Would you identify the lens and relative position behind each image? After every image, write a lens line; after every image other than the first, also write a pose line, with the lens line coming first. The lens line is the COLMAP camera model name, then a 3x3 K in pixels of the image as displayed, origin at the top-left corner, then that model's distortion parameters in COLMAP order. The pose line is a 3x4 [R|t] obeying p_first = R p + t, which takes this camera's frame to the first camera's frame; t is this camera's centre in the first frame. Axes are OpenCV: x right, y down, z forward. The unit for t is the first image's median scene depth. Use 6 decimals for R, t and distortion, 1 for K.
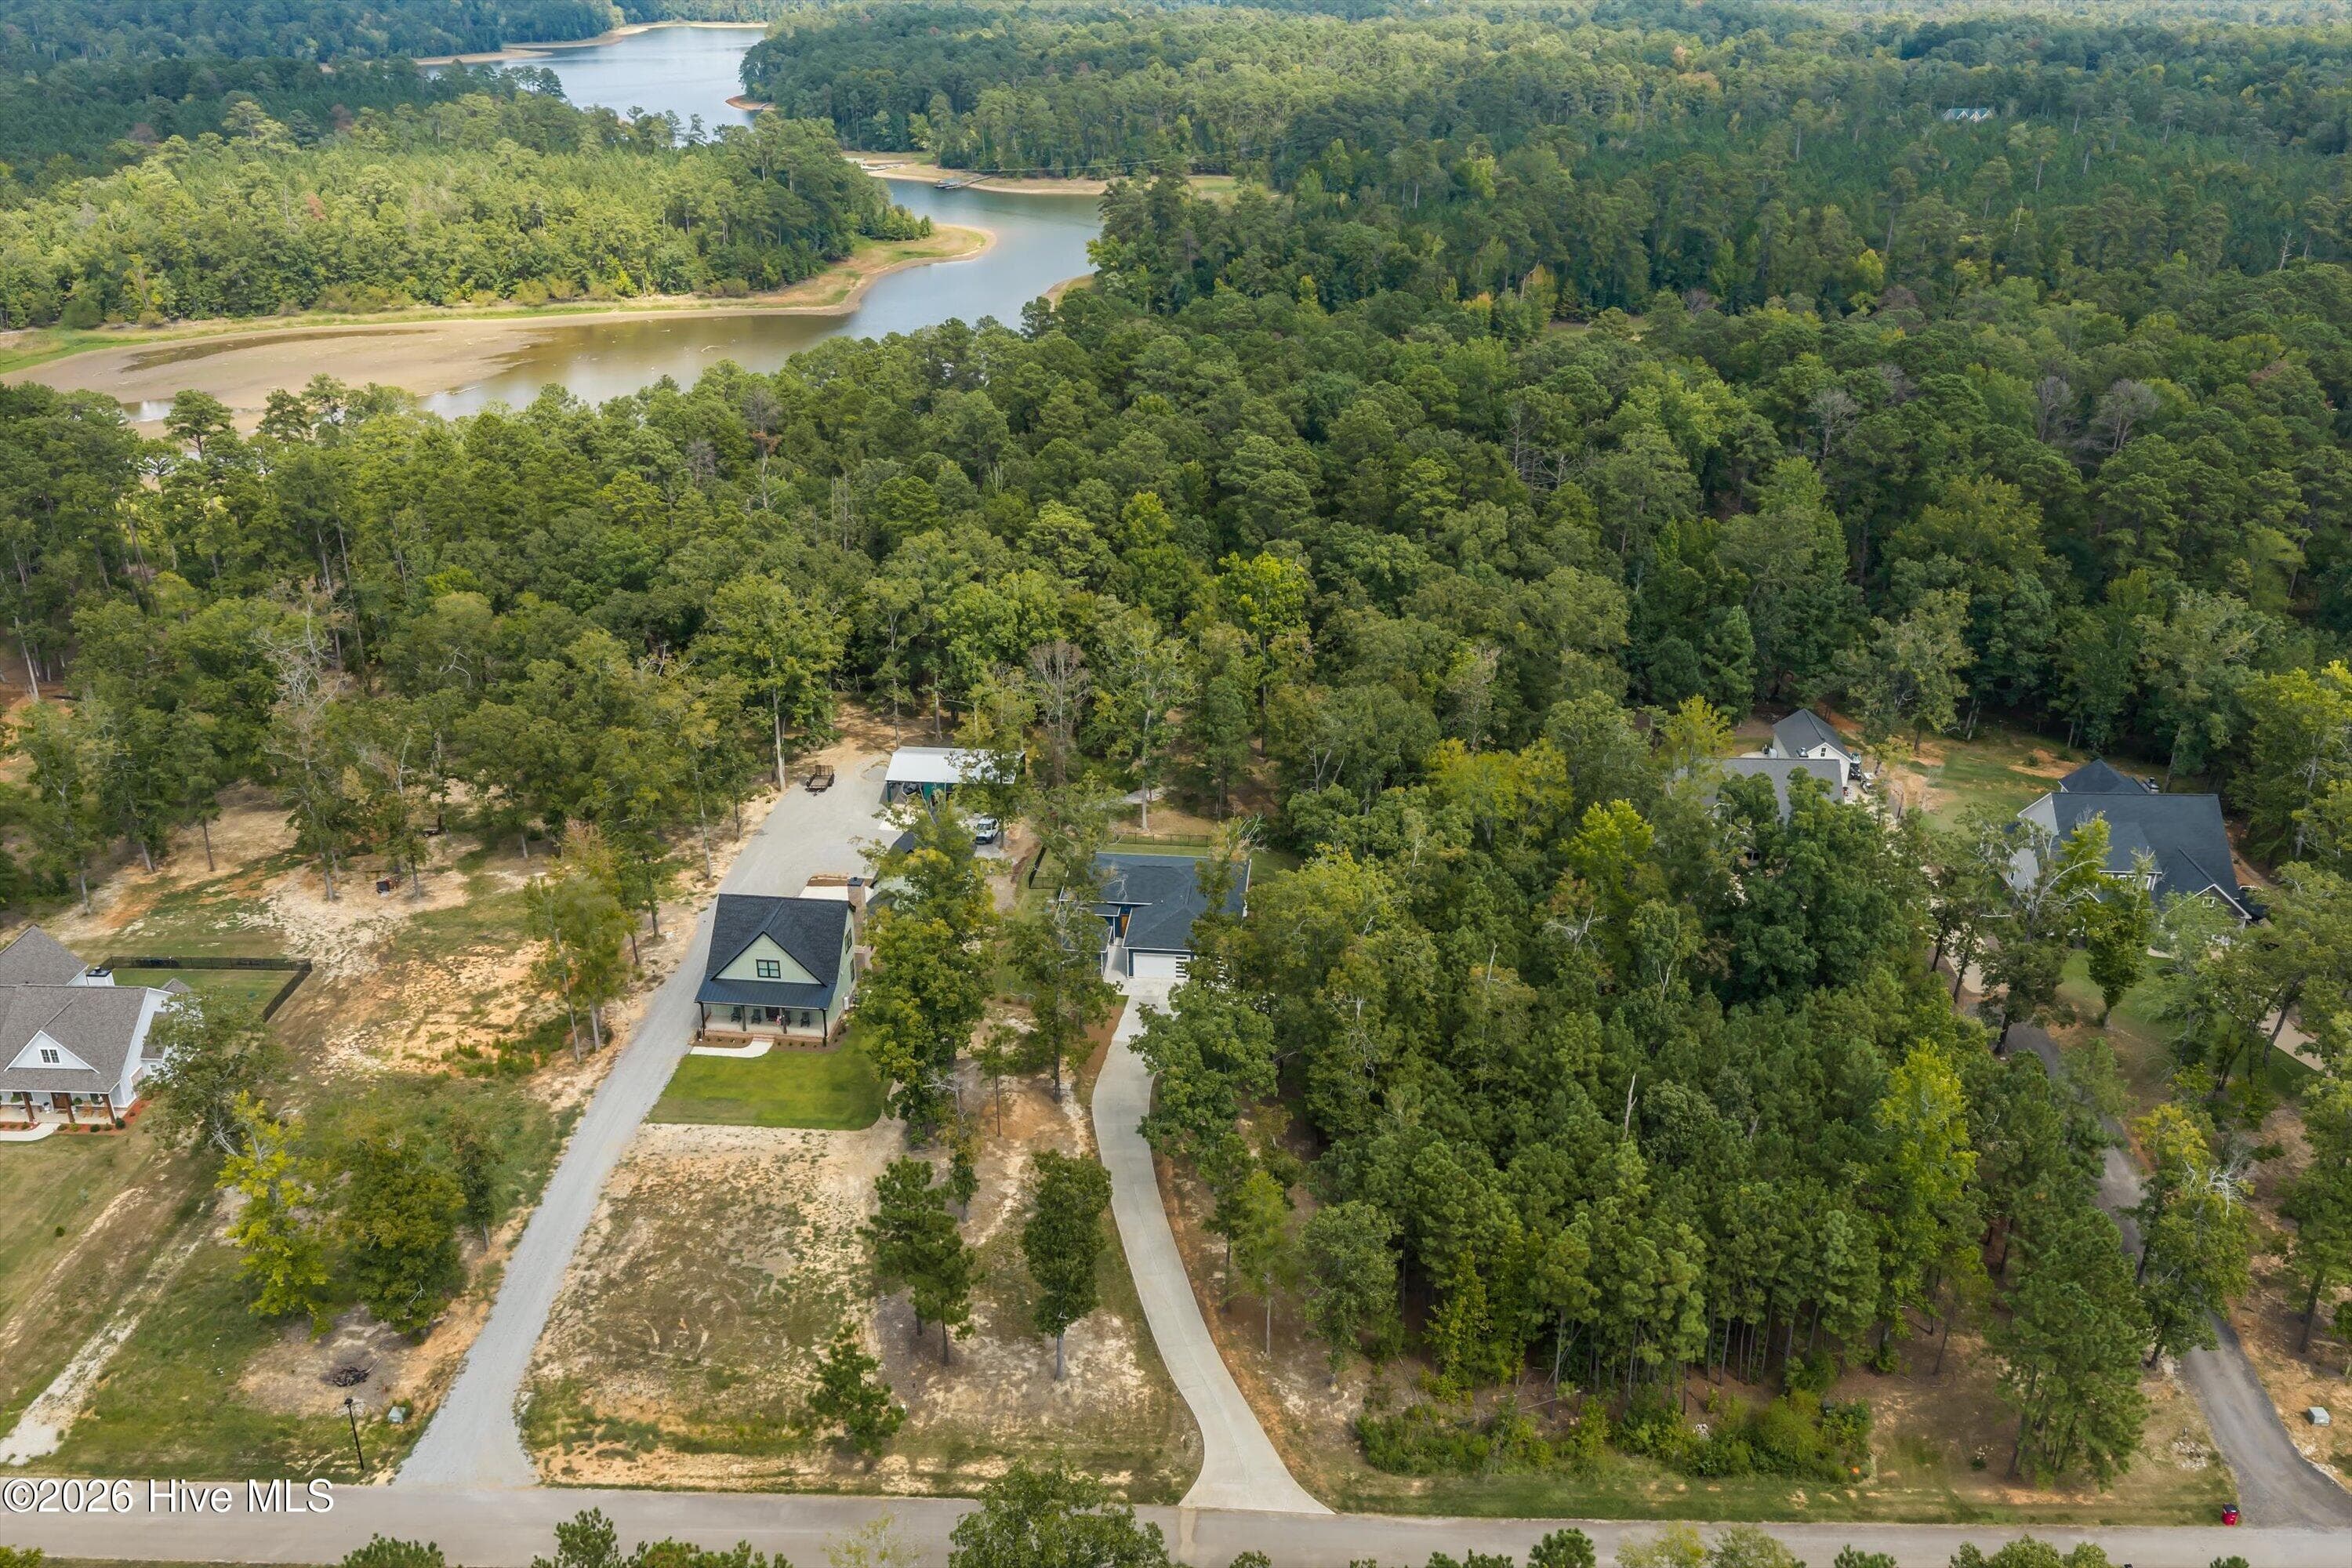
lens RADIAL K [[1948.4, 0, 1179.3], [0, 1948.4, 796.2], [0, 0, 1]] dist [0.001780, -0.008450]
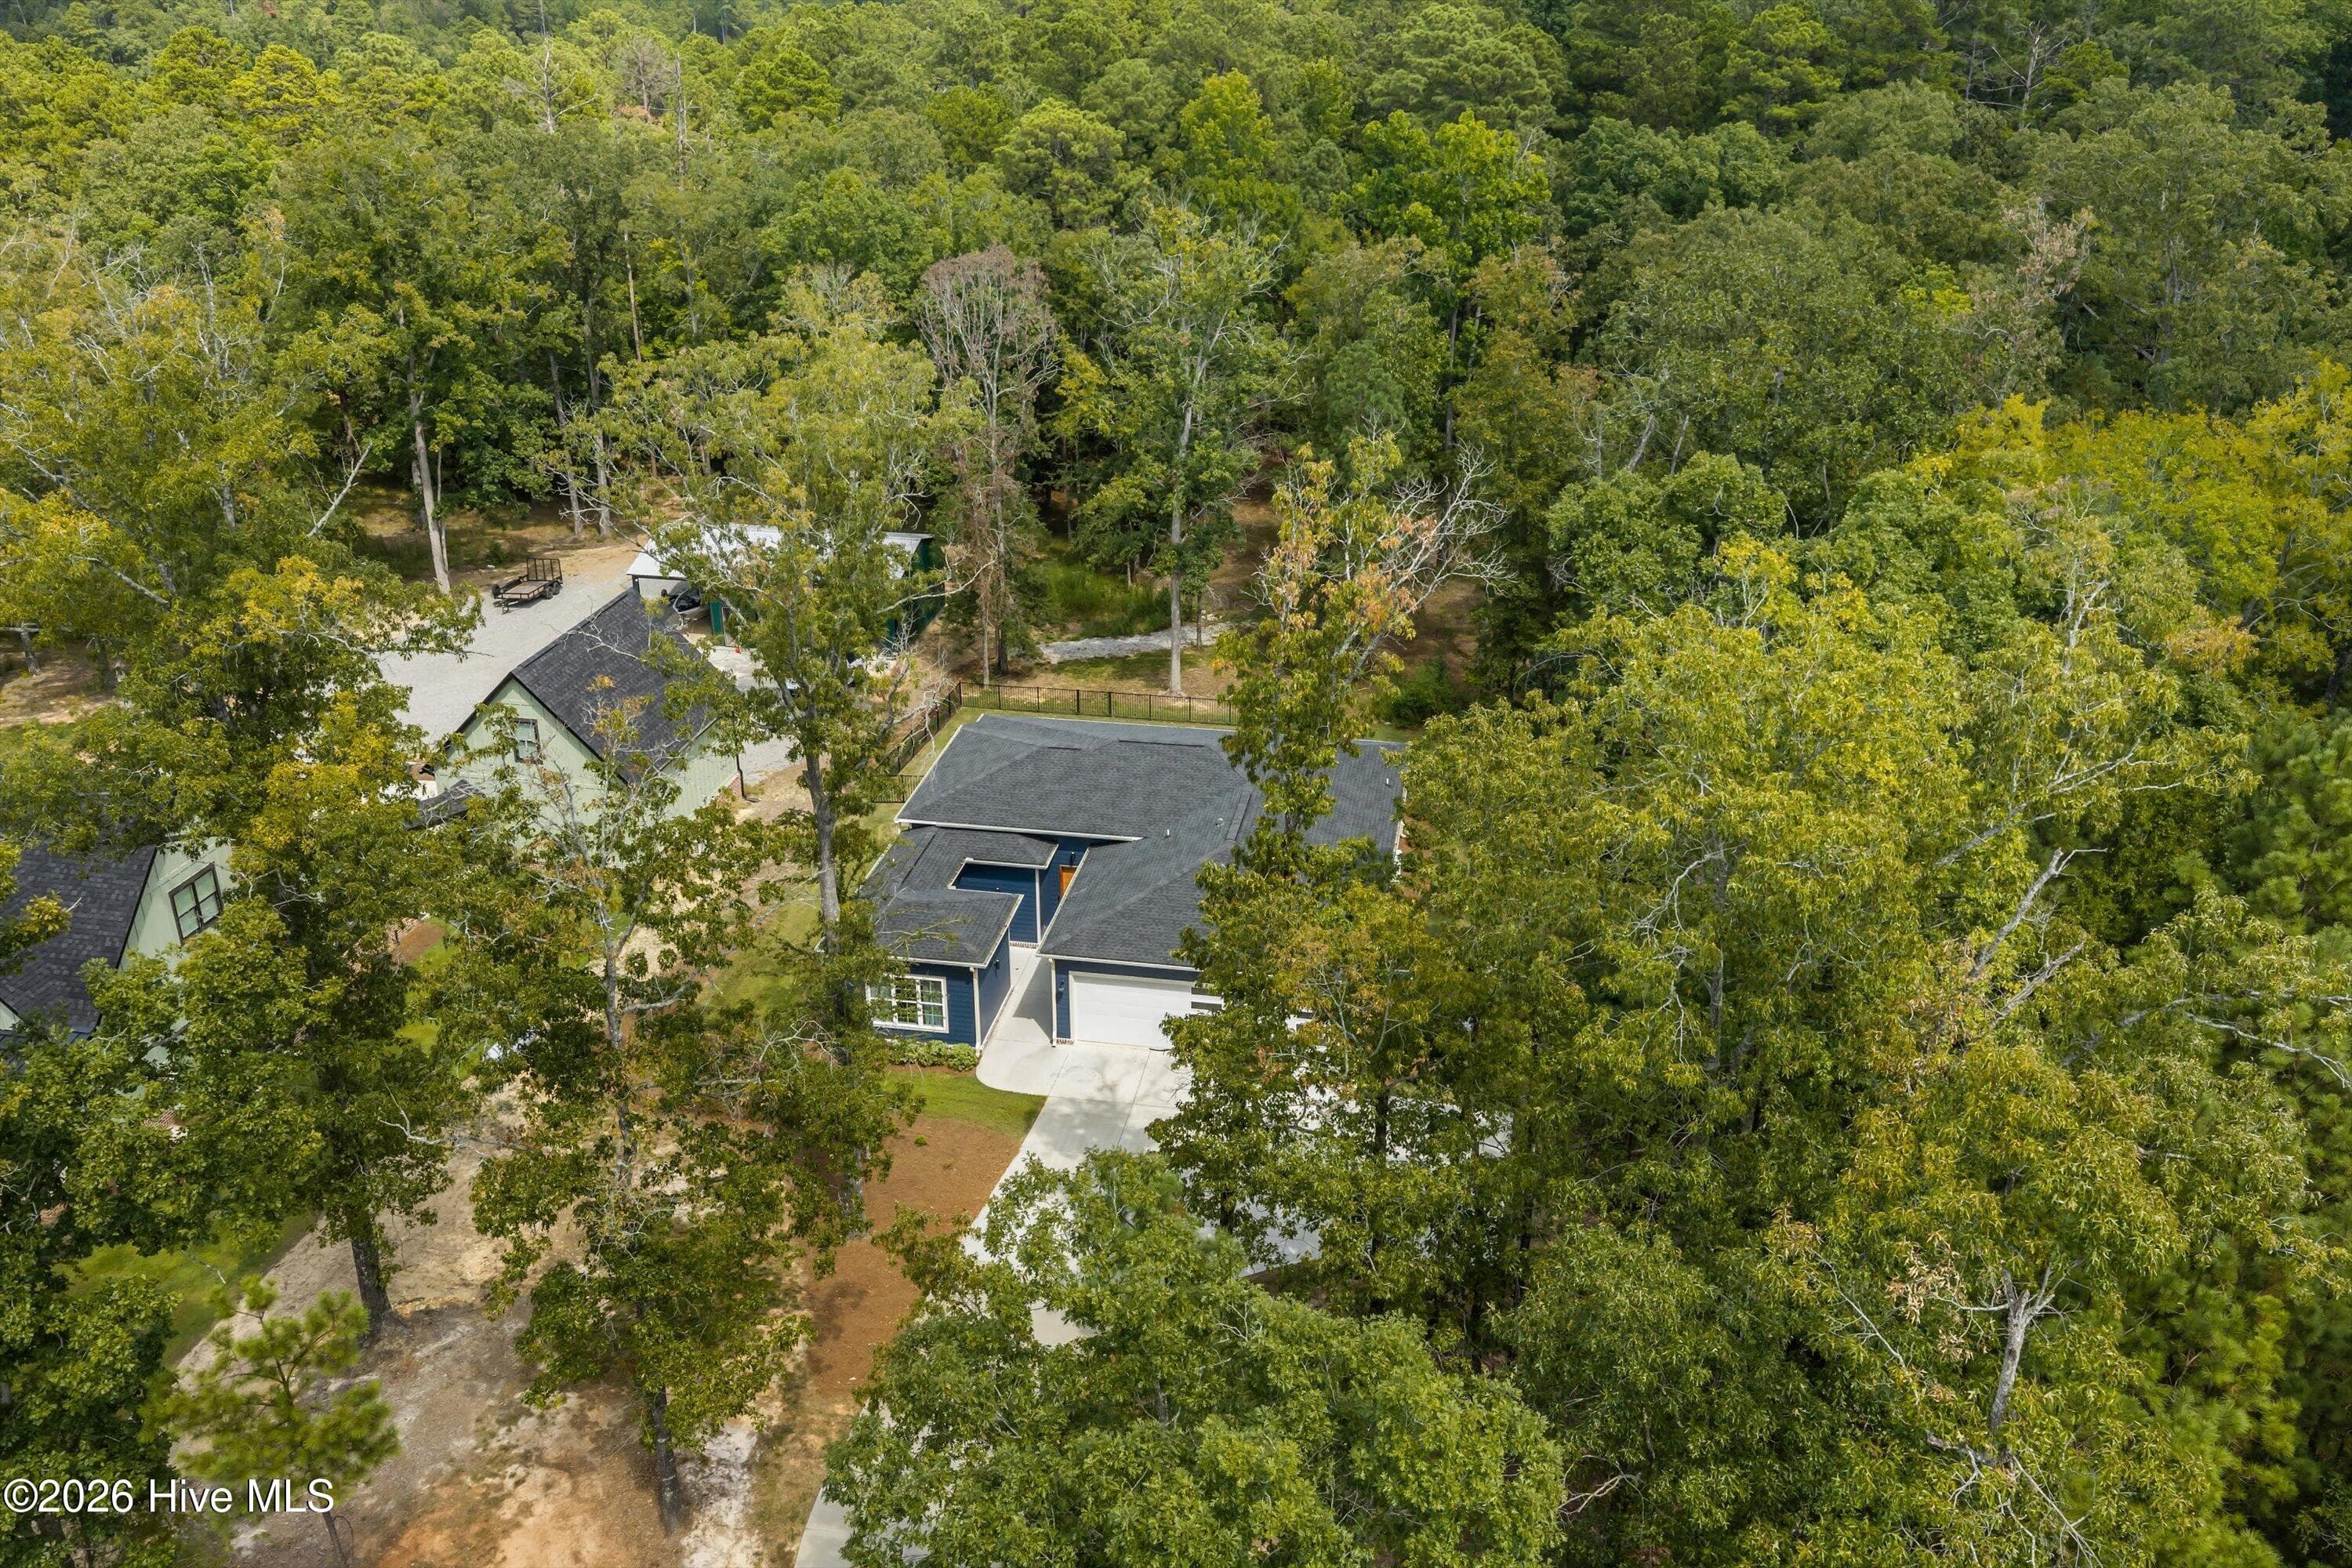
lens RADIAL K [[1948.4, 0, 1179.3], [0, 1948.4, 796.2], [0, 0, 1]] dist [0.001780, -0.008450]
pose [[0.996704, 0.034120, -0.073593, 0.019855], [-0.034184, 0.999415, 0.000393, 0.047559], [0.073564, 0.002124, 0.997288, 0.644488]]
